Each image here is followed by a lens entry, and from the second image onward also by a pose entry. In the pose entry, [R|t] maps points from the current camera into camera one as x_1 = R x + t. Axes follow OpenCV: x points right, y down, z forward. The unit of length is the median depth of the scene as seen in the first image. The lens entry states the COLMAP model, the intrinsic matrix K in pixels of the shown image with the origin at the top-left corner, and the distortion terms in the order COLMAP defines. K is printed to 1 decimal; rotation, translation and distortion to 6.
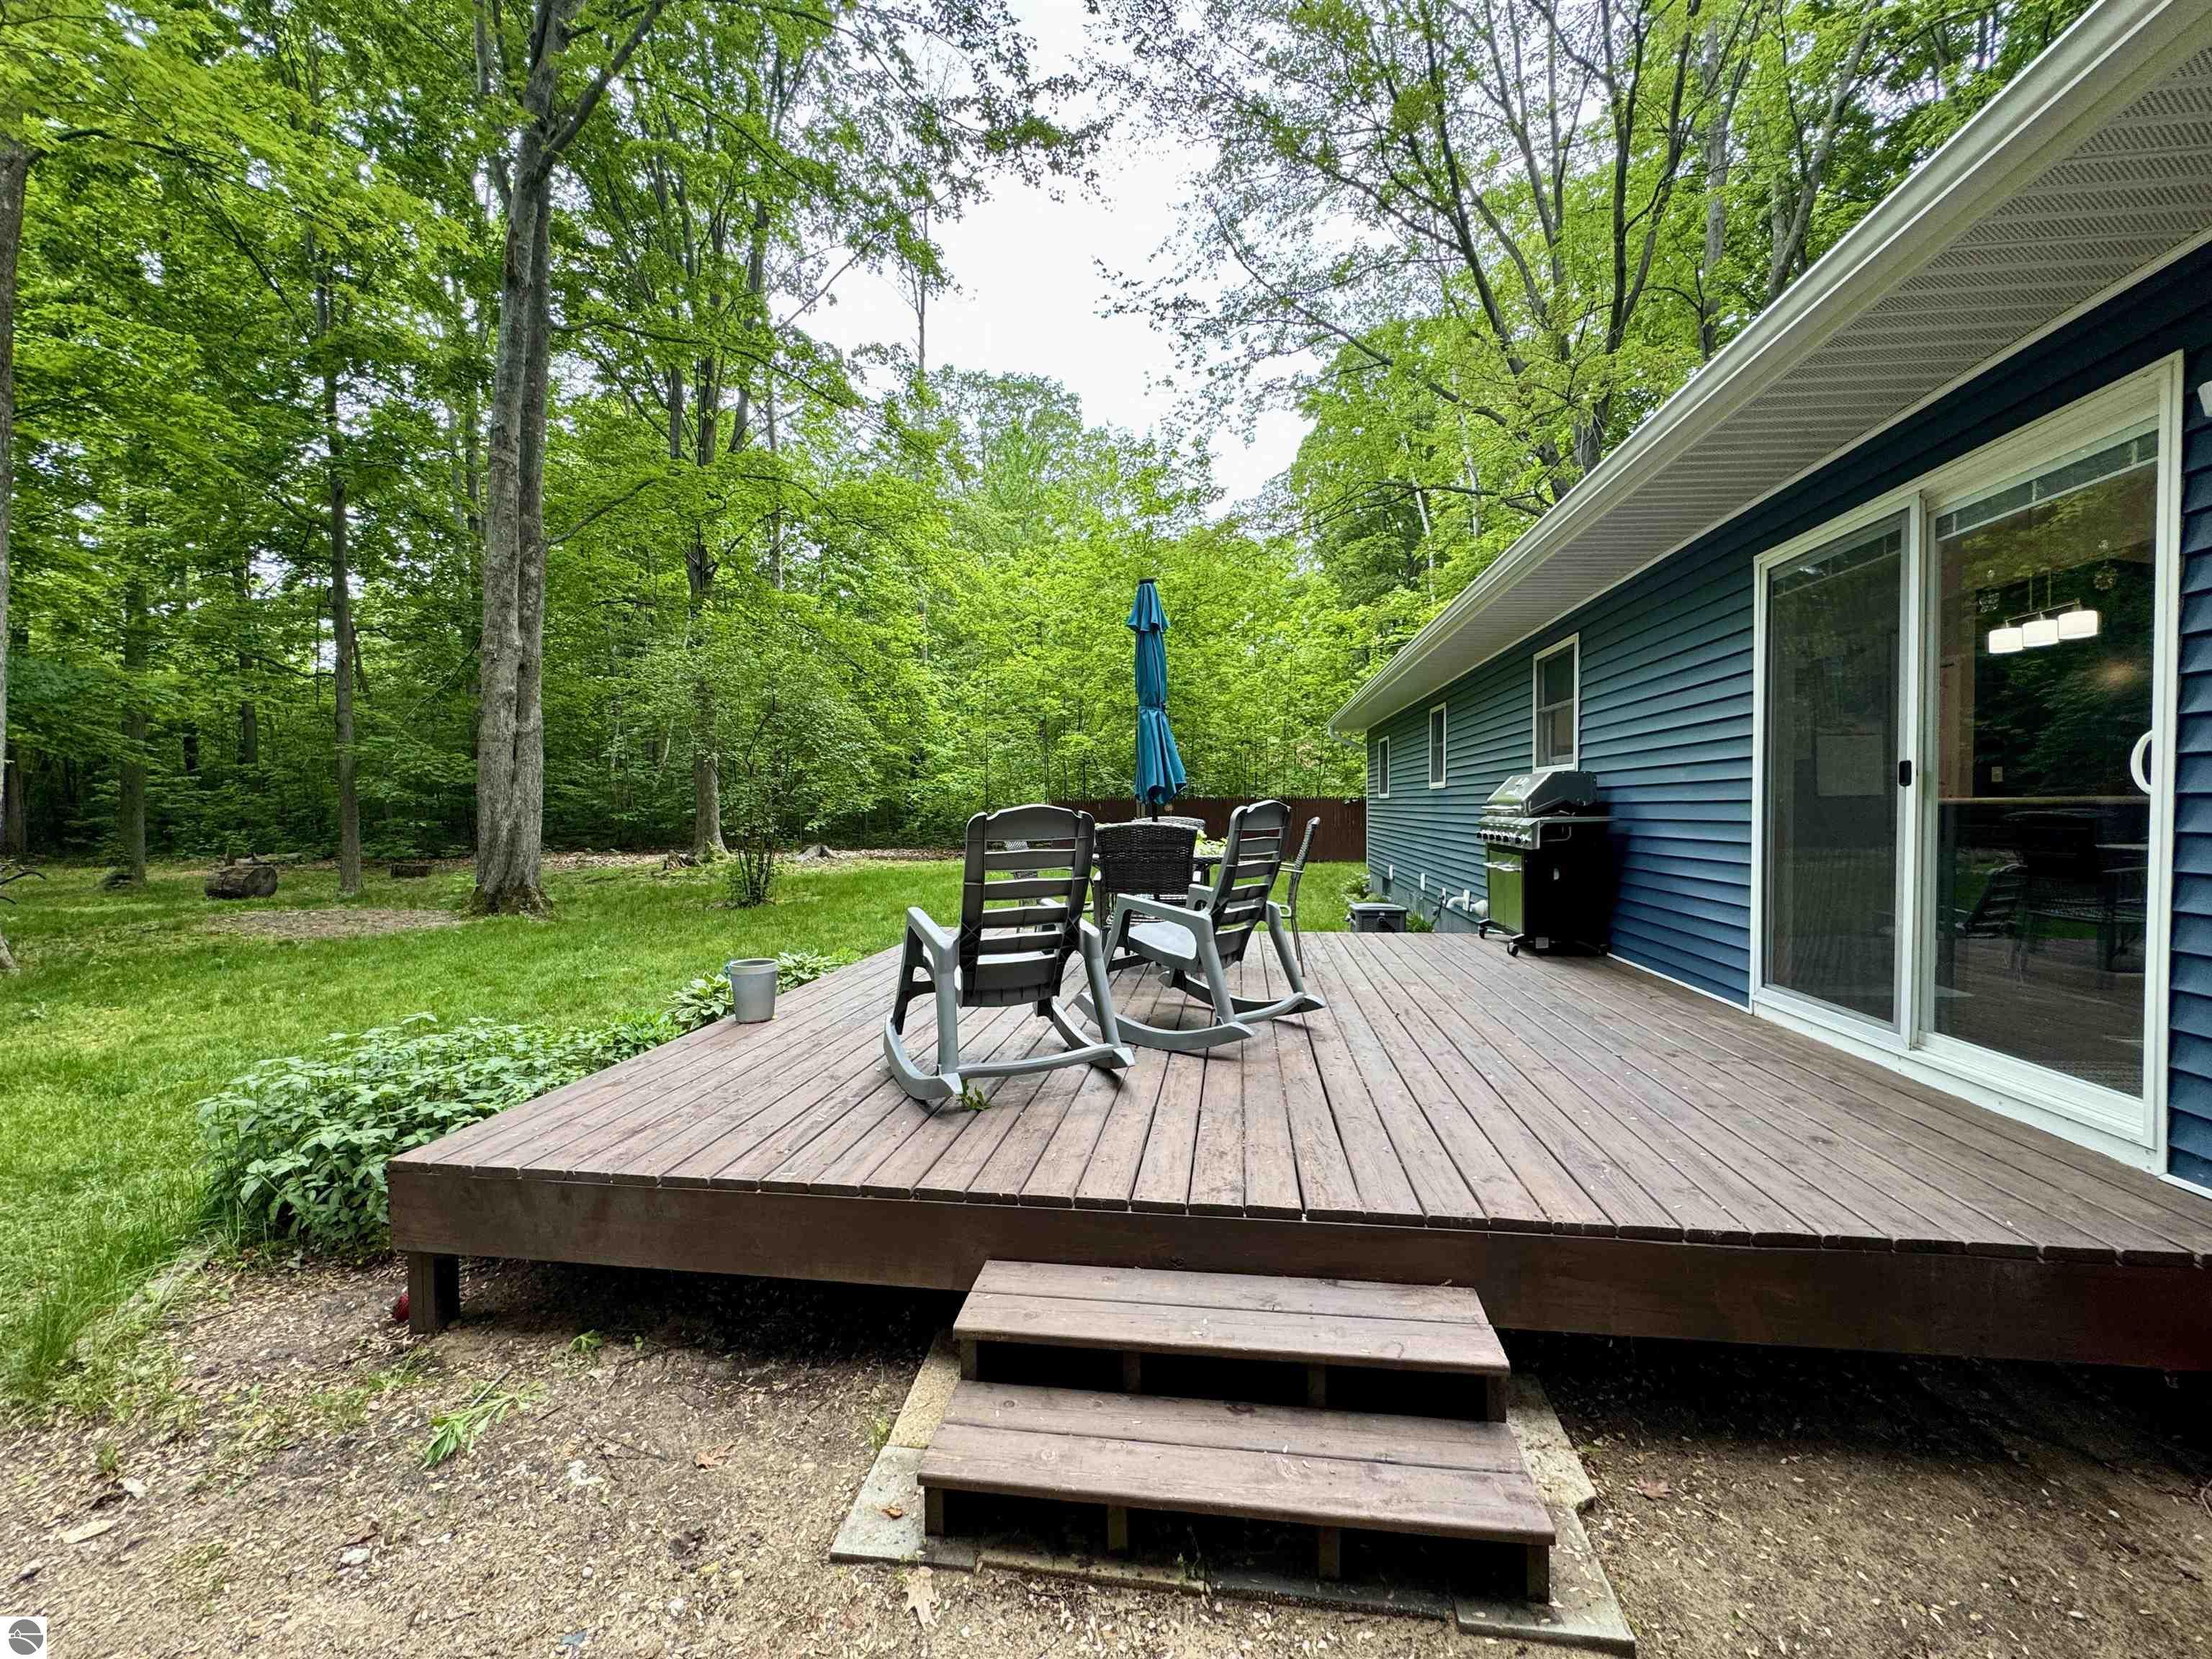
lens RADIAL K [[876.2, 0, 1098.2], [0, 876.2, 831.7], [0, 0, 1]] dist [-0.001775, -0.000165]
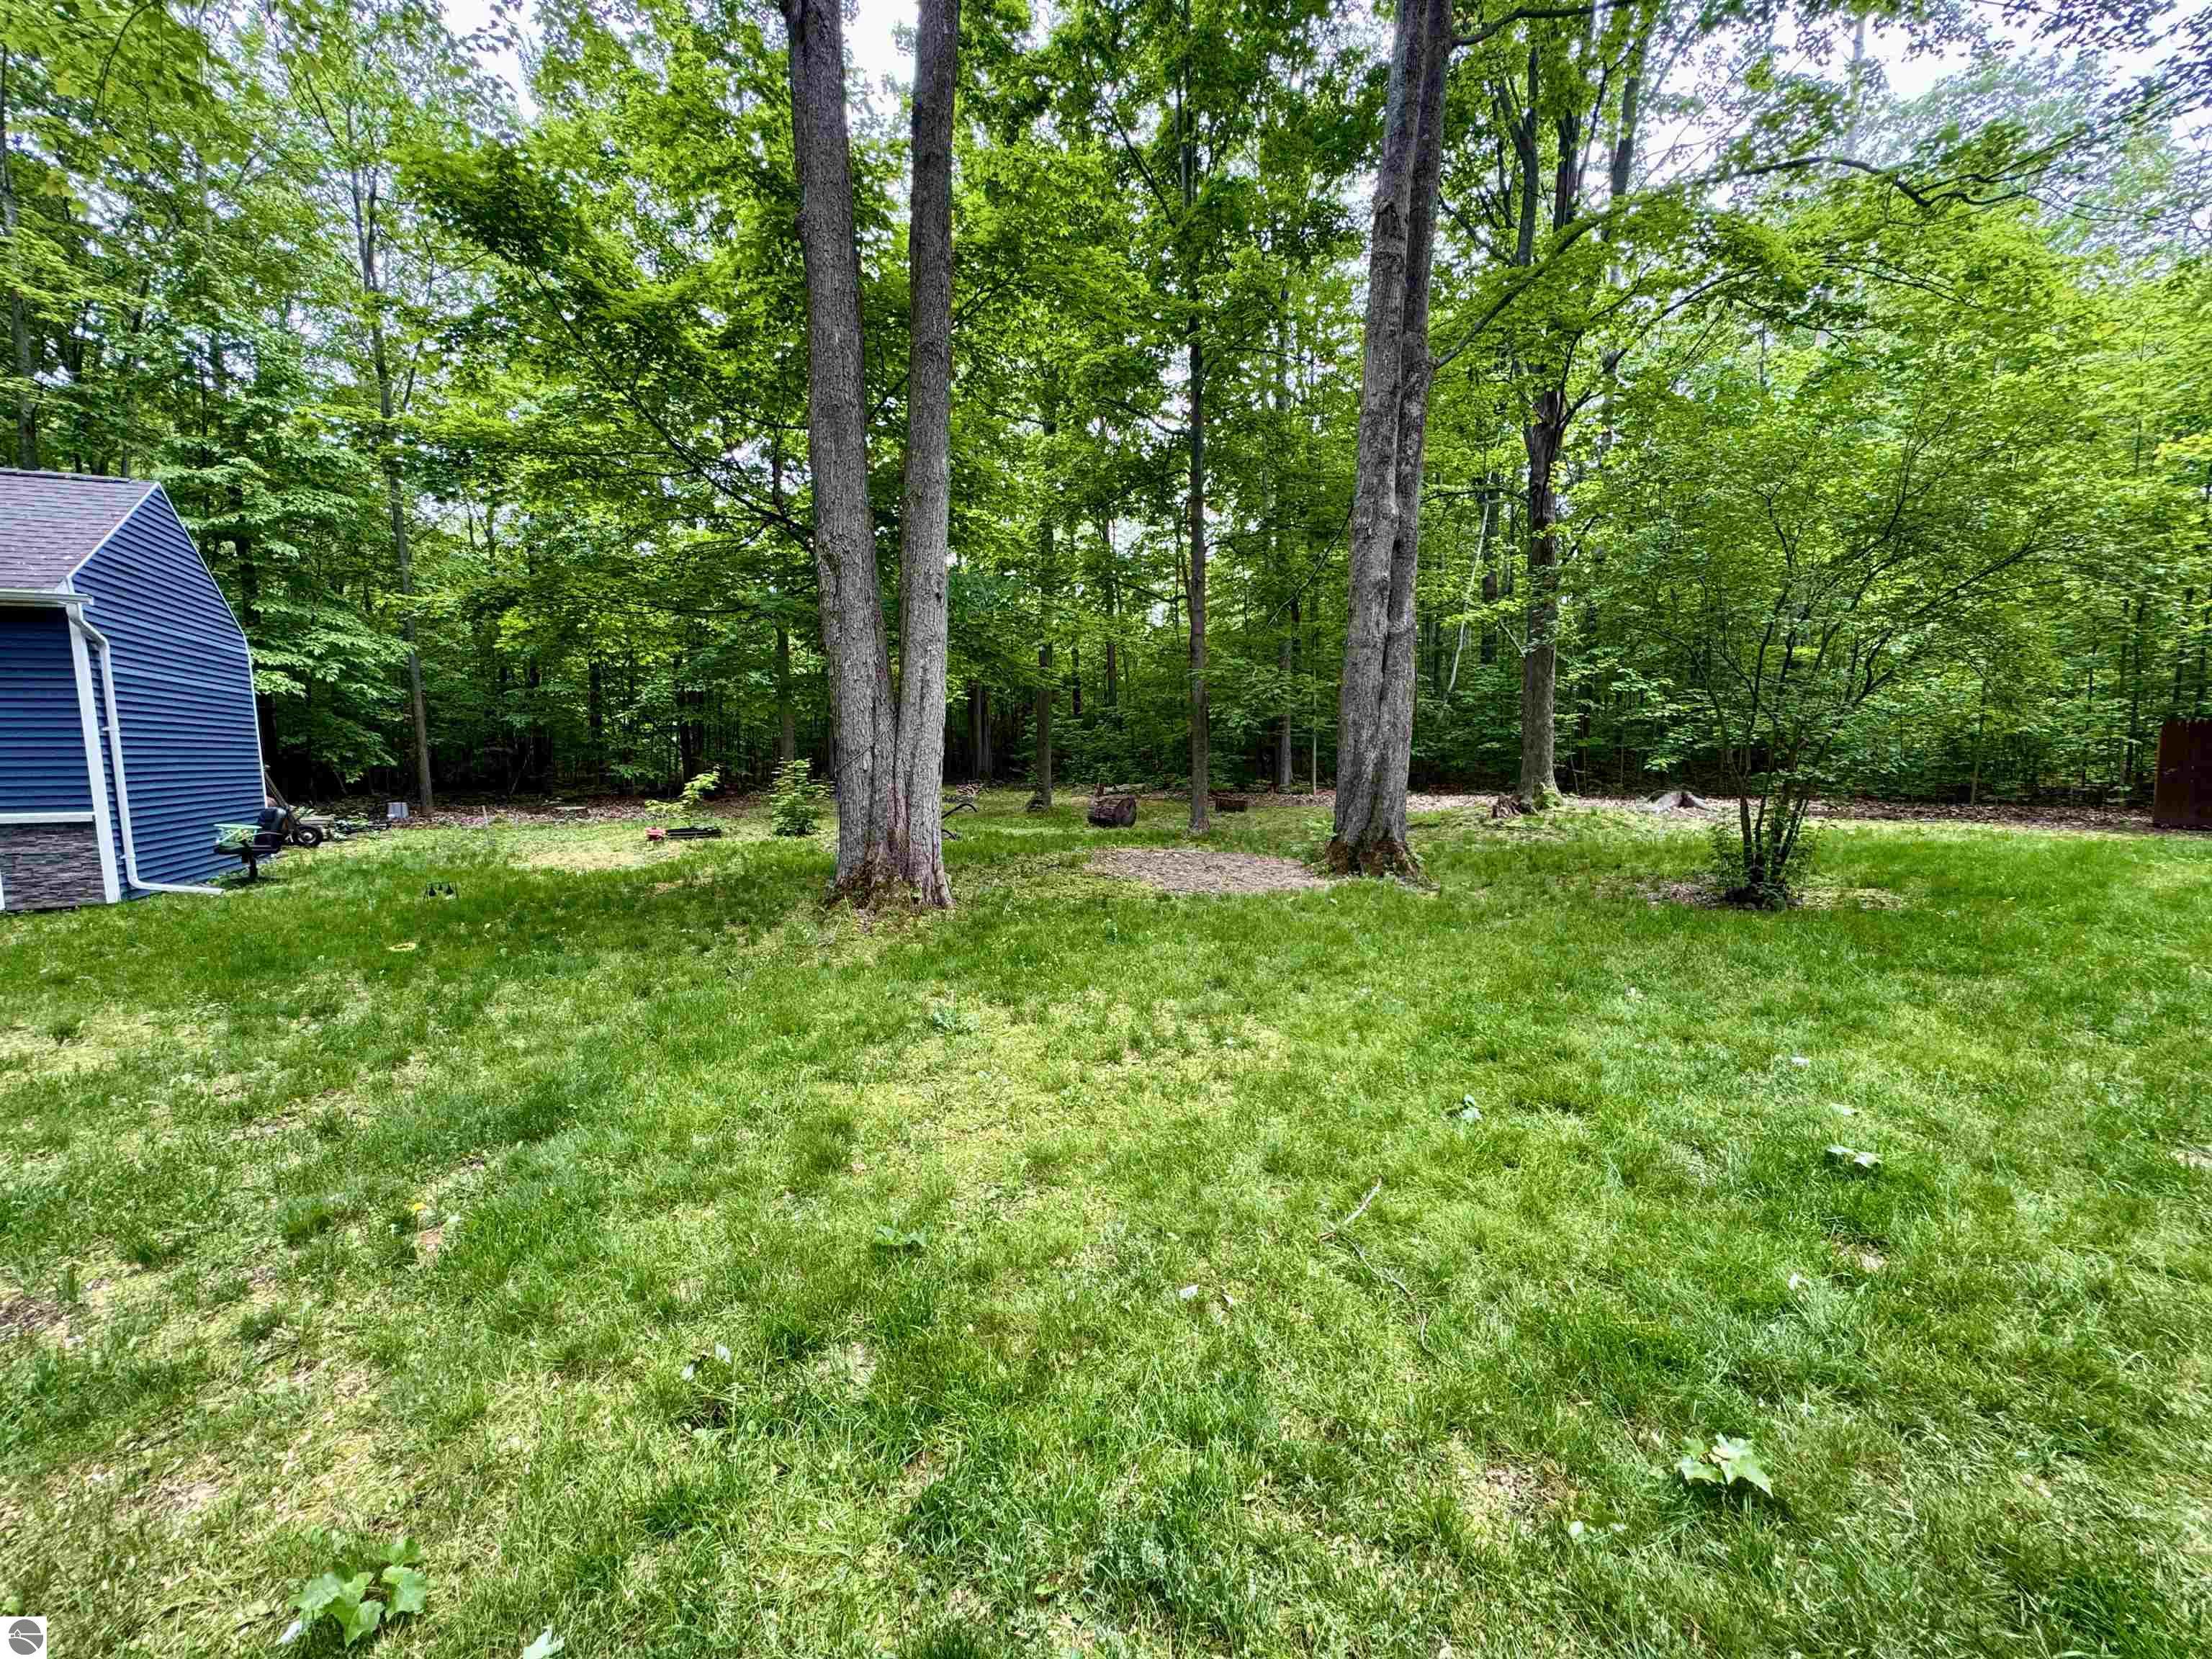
lens RADIAL K [[884.8, 0, 1106.0], [0, 884.8, 829.5], [0, 0, 1]] dist [-0.001797, 0.000529]
pose [[0.719474, 0.059925, -0.691930, -0.300358], [-0.013378, 0.997282, 0.072460, 0.001808], [0.694391, -0.042876, 0.718320, 0.277505]]
